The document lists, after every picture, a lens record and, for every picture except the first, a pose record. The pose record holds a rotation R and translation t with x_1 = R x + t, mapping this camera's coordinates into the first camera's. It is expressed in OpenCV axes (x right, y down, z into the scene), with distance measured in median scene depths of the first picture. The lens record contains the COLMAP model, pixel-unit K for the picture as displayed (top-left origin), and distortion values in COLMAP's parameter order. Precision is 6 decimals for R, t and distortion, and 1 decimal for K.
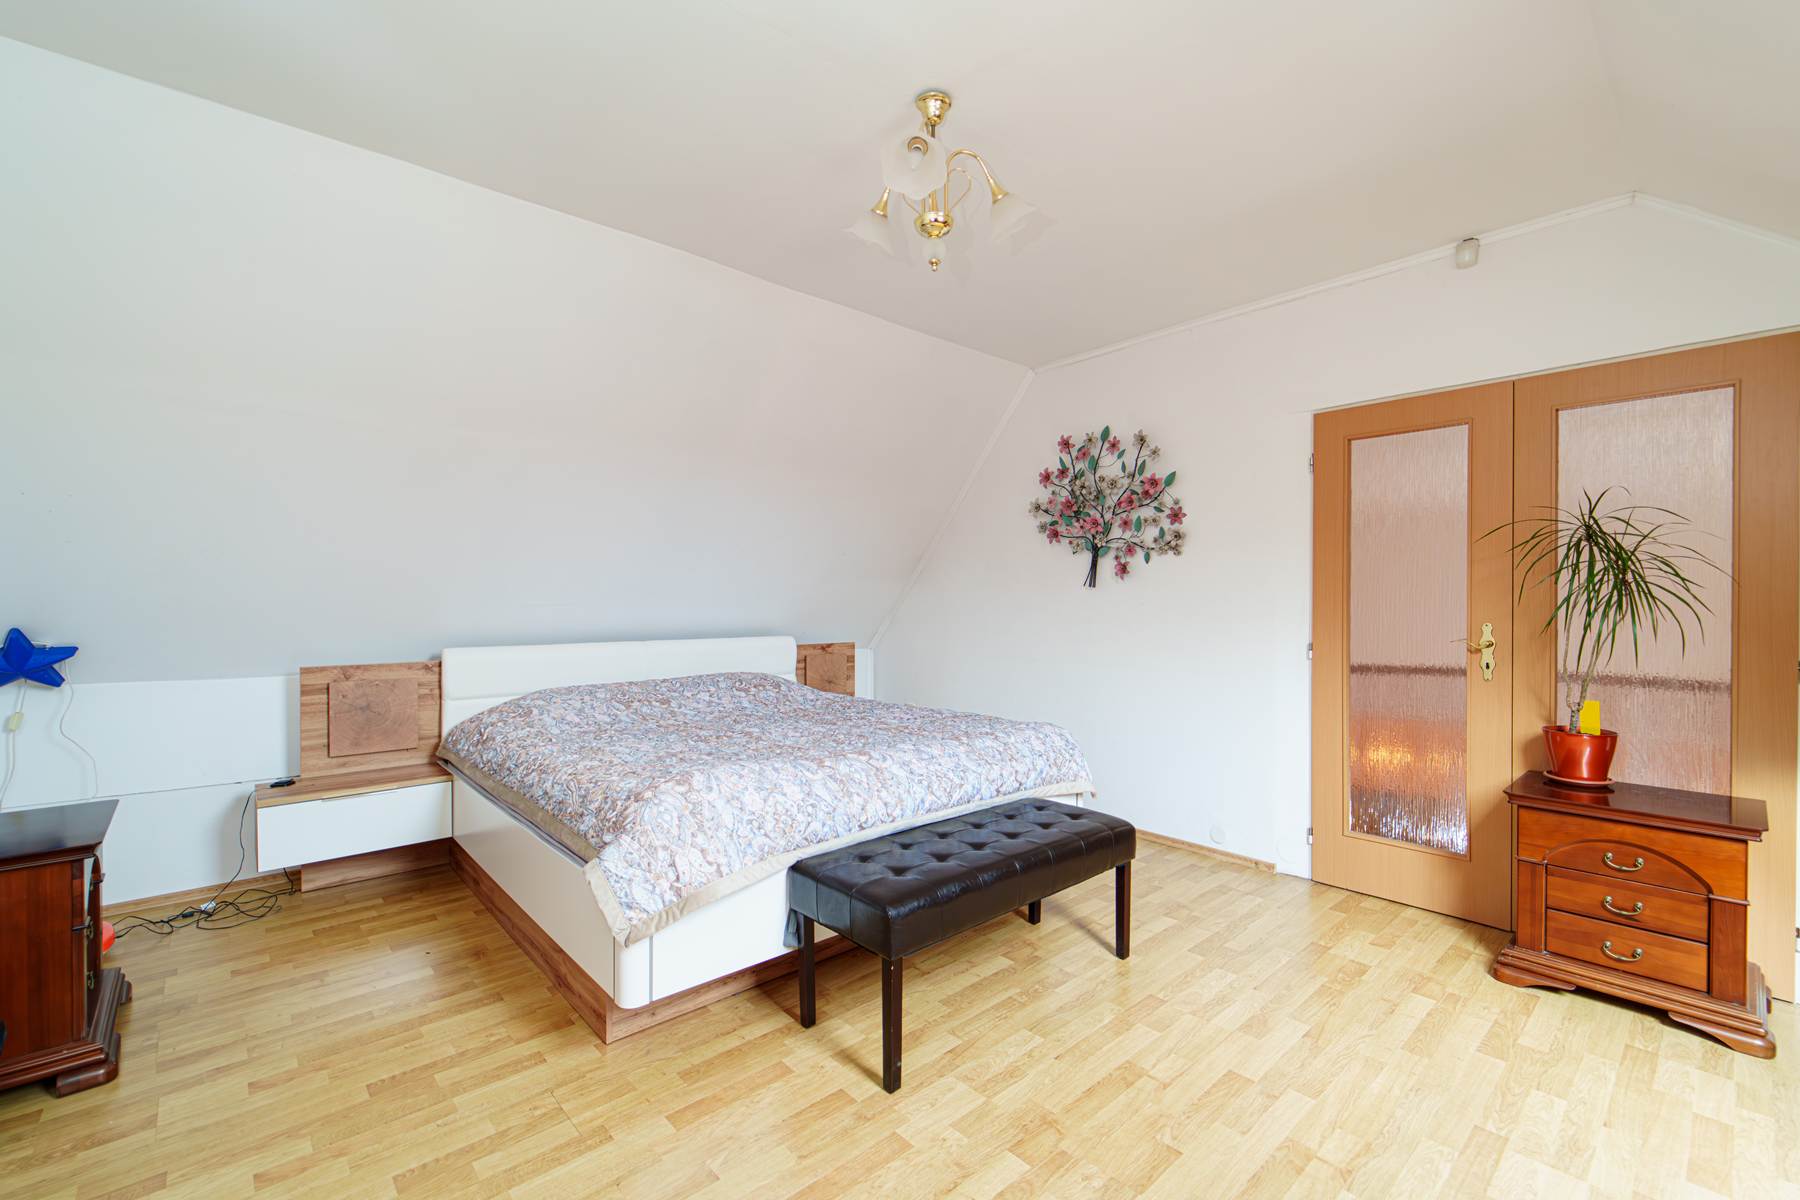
lens RADIAL K [[751.7, 0, 905.1], [0, 751.7, 567.0], [0, 0, 1]] dist [0.001211, -0.000007]
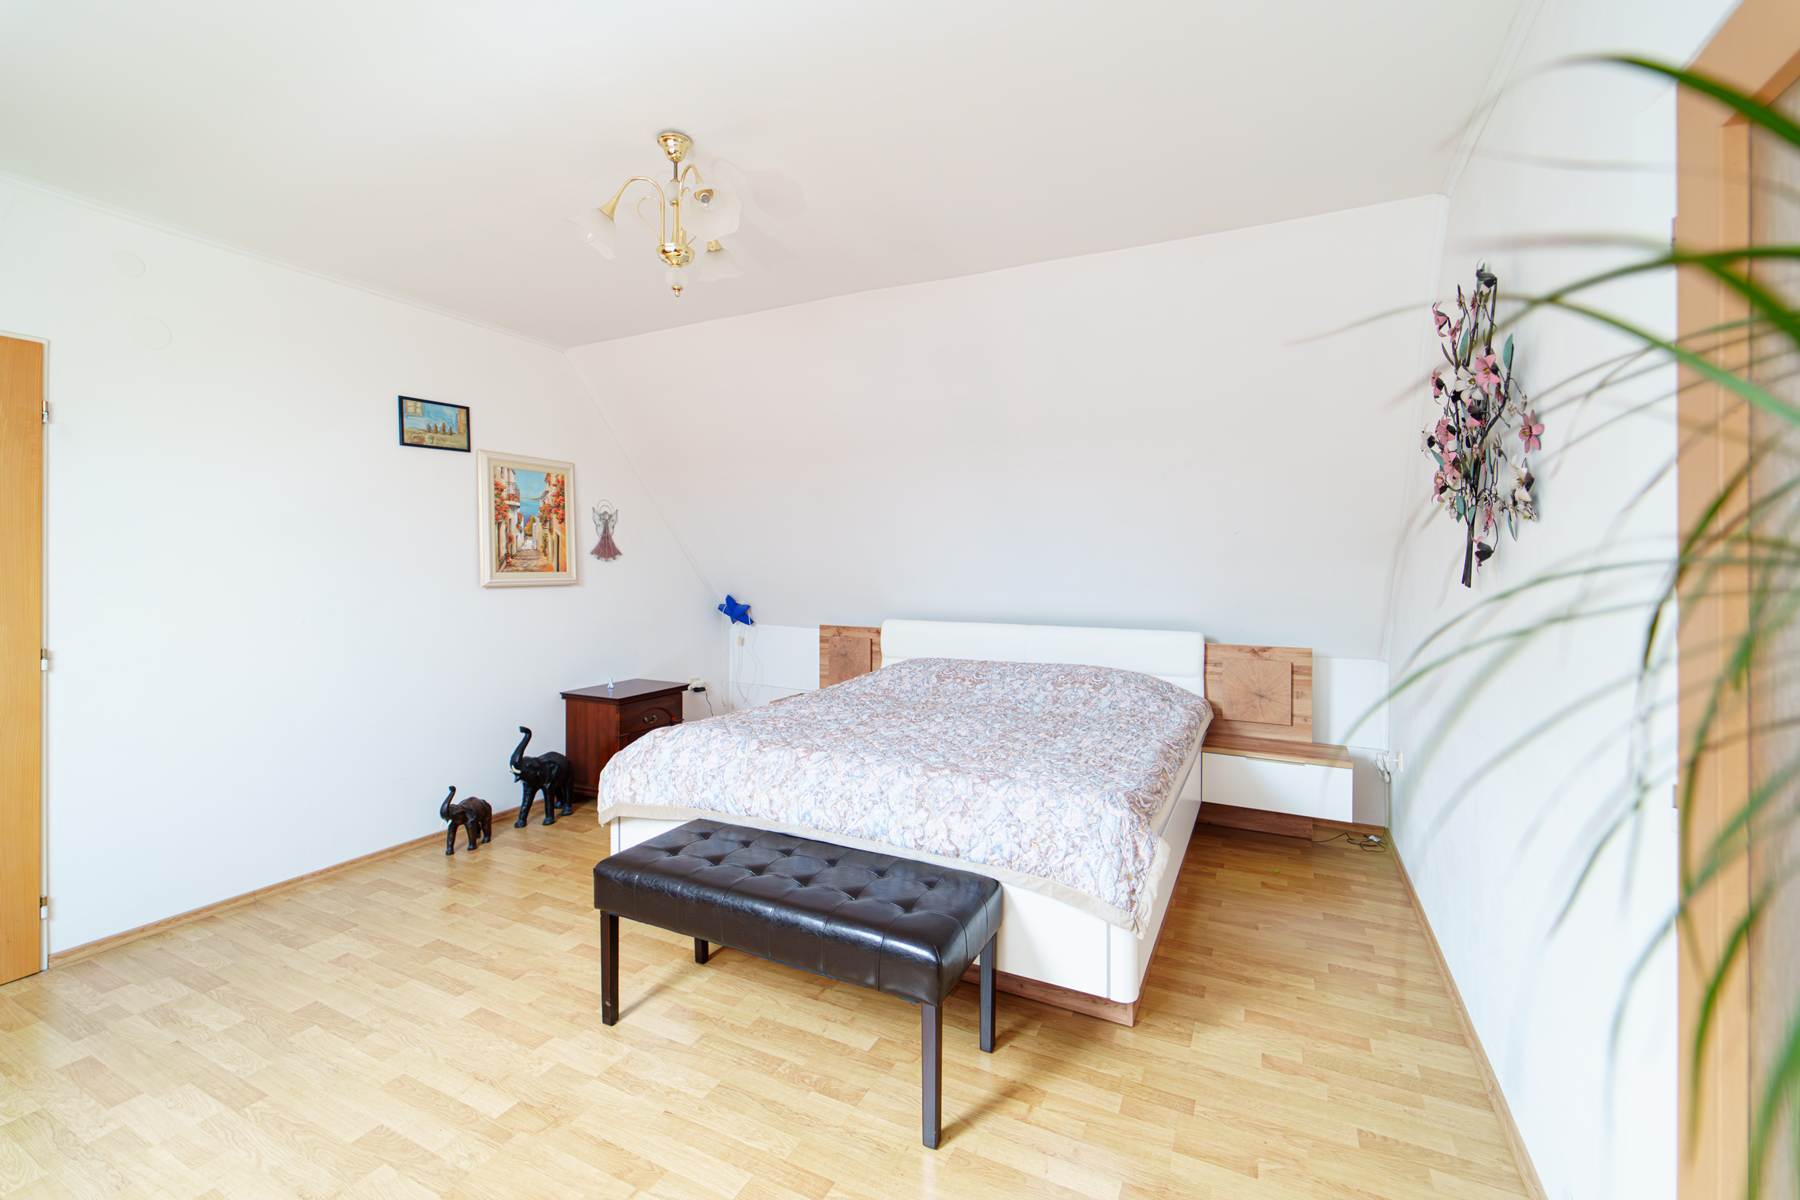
lens RADIAL K [[751.7, 0, 905.1], [0, 751.7, 567.0], [0, 0, 1]] dist [0.001211, -0.000007]
pose [[0.379265, 0.001810, -0.925286, 1.090226], [0.033730, 0.999306, 0.015780, -0.005626], [0.924673, -0.037195, 0.378941, 0.901813]]
